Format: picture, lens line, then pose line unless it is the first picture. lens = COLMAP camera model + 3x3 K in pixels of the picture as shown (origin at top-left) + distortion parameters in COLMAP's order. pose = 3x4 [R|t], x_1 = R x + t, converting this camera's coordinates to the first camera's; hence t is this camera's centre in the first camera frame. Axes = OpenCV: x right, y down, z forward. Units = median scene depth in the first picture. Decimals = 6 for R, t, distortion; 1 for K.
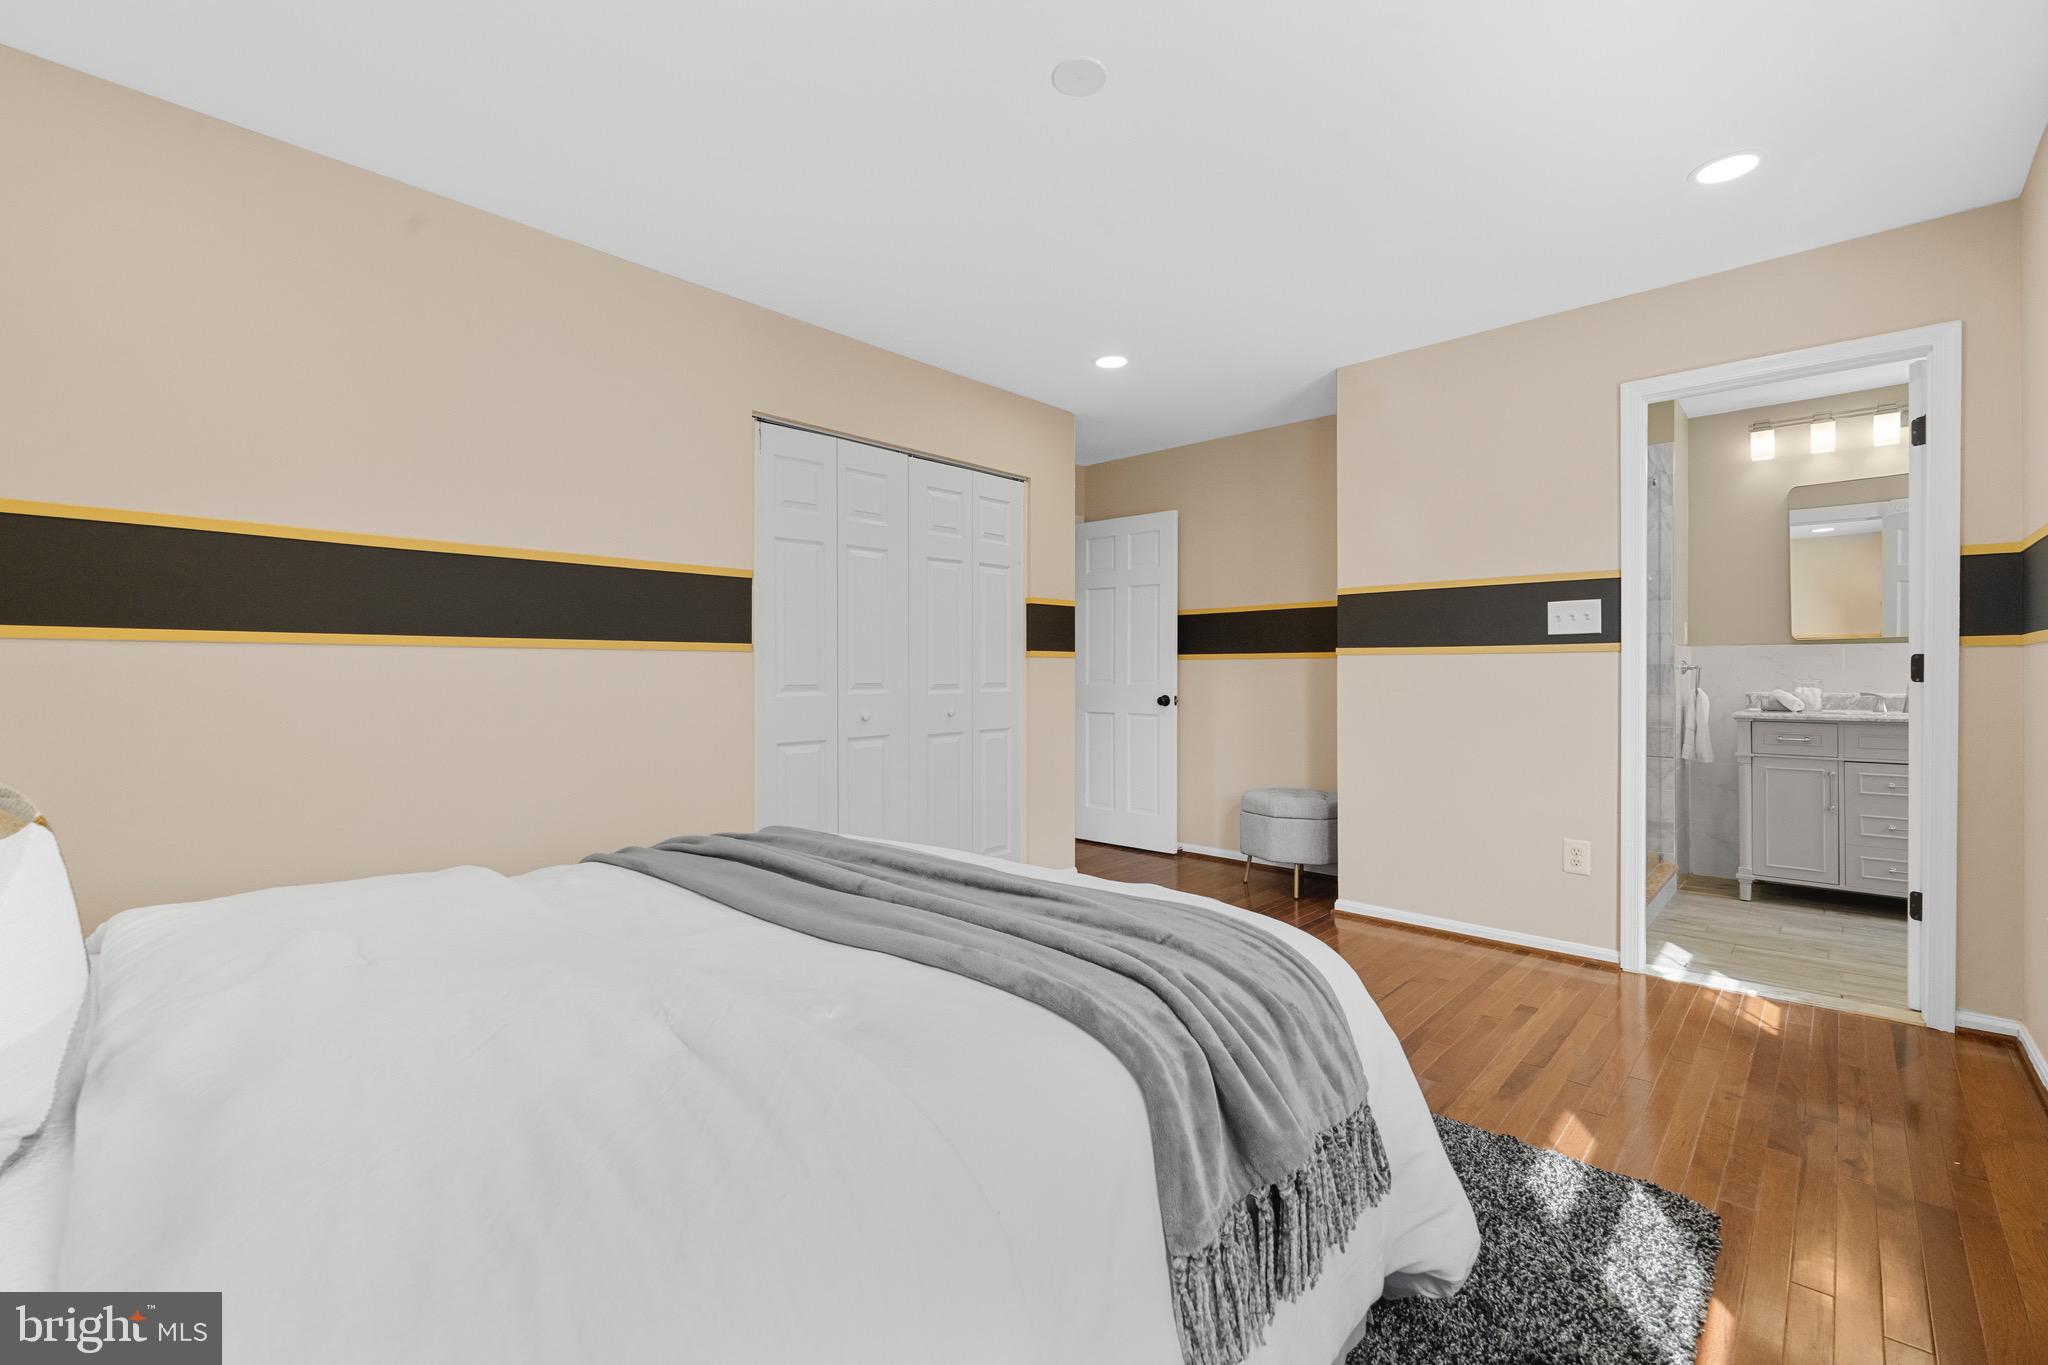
lens RADIAL K [[880.2, 0, 1025.7], [0, 880.2, 679.0], [0, 0, 1]] dist [-0.008615, -0.000494]
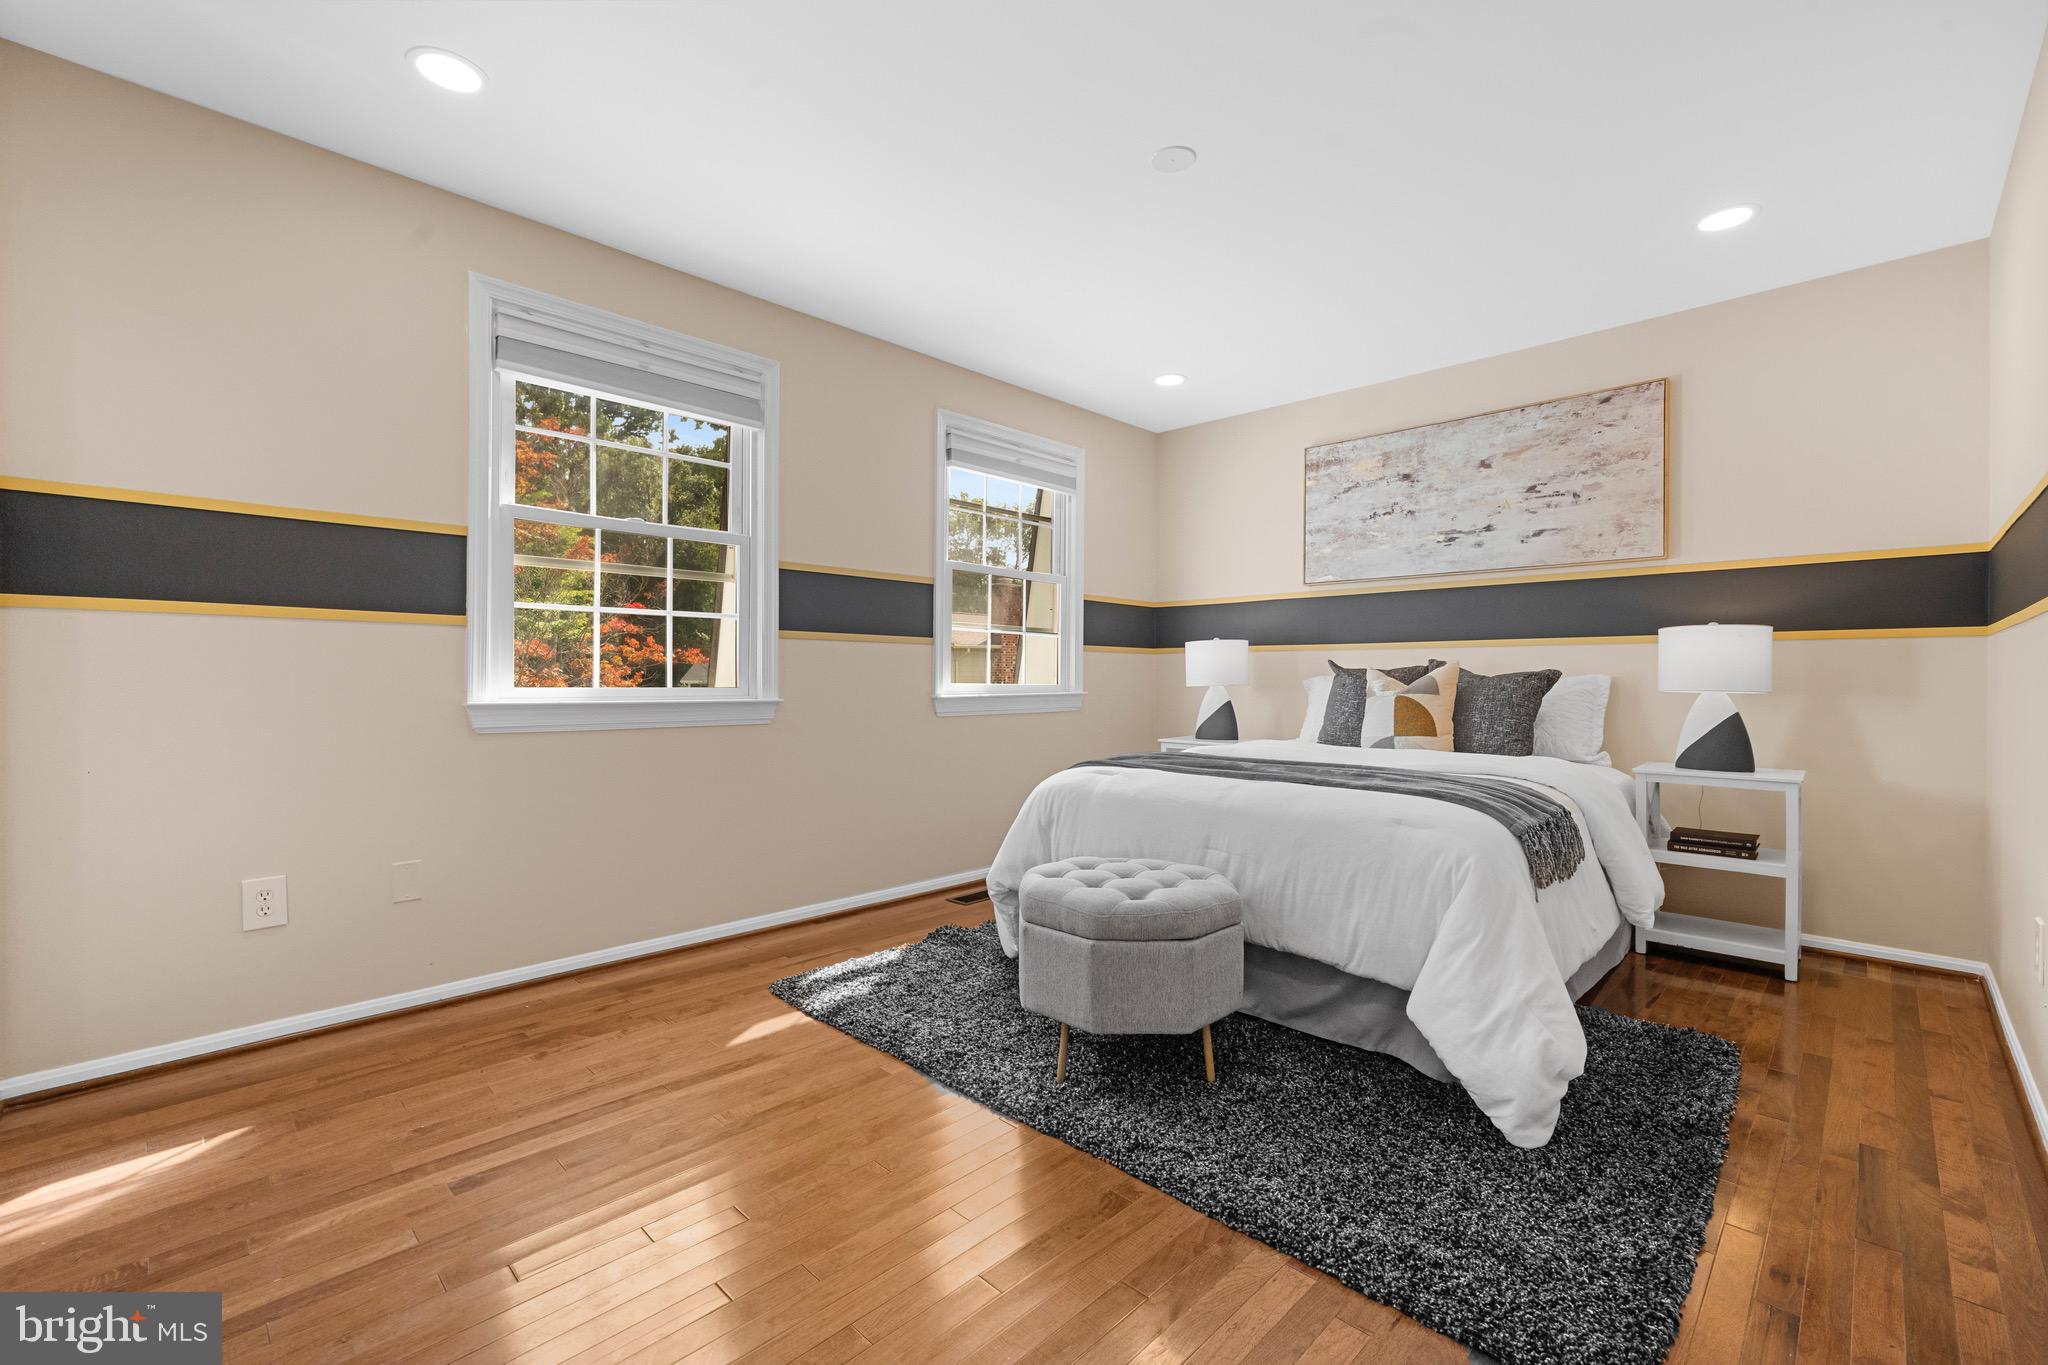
lens RADIAL K [[880.2, 0, 1023.3], [0, 880.2, 678.6], [0, 0, 1]] dist [-0.008615, -0.000494]
pose [[-0.999479, -0.007479, 0.031400, 0.191655], [-0.007337, 0.999962, 0.004631, 0.018263], [-0.031433, 0.004398, -0.999496, 1.862859]]
